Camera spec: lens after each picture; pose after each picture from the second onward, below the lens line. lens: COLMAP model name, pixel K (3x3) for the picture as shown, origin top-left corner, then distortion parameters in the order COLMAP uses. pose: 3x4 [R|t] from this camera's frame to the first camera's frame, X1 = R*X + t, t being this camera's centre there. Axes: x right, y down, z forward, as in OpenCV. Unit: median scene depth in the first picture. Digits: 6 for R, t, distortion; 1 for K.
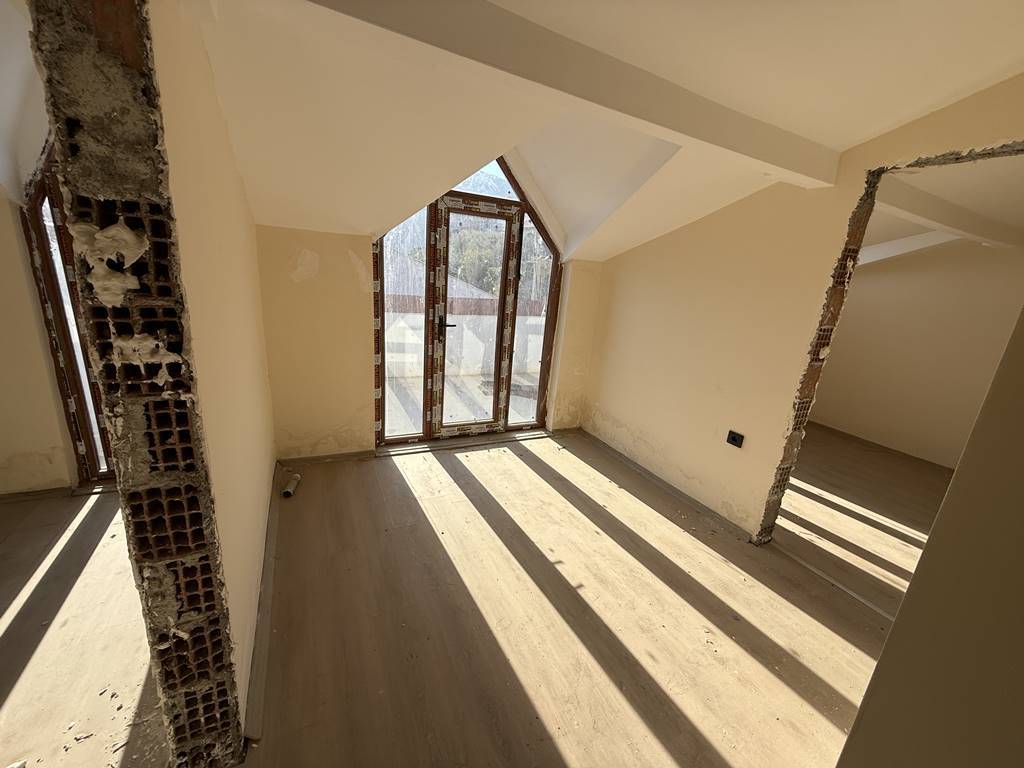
lens RADIAL K [[412.7, 0, 511.4], [0, 412.7, 386.1], [0, 0, 1]] dist [-0.001558, 0.000276]
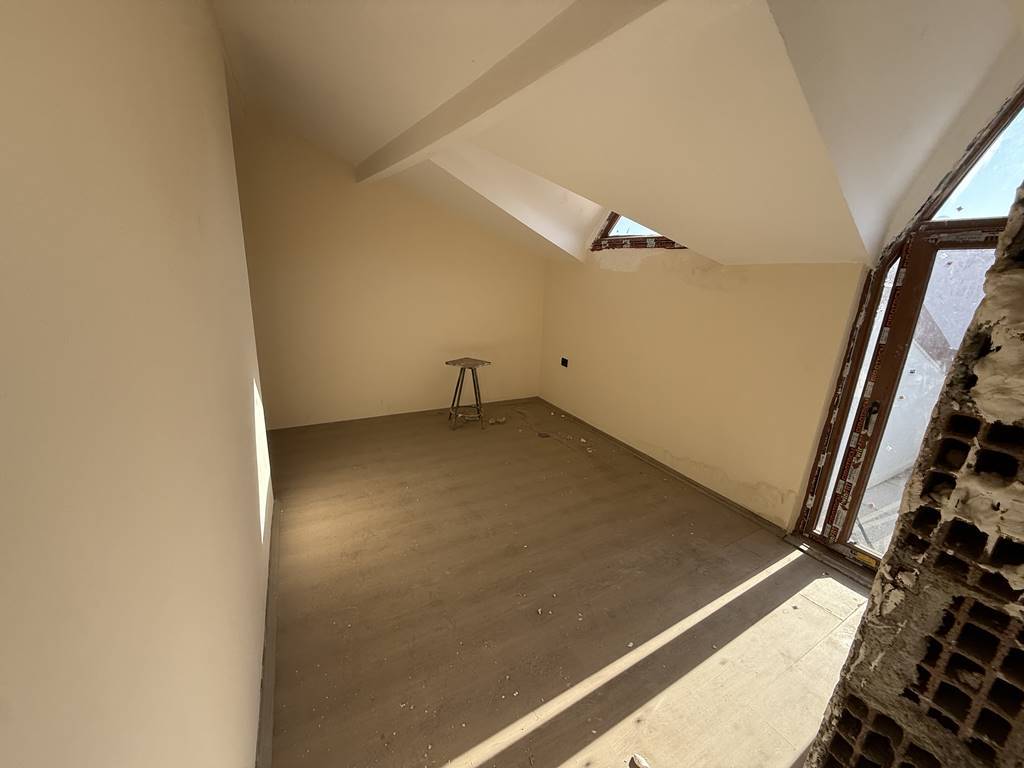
lens RADIAL K [[412.7, 0, 511.4], [0, 412.7, 383.9], [0, 0, 1]] dist [-0.001558, 0.000276]
pose [[0.060022, 0.190626, -0.979826, -0.438094], [-0.327770, 0.930932, 0.161036, -0.105699], [0.942849, 0.311491, 0.118358, 0.297104]]
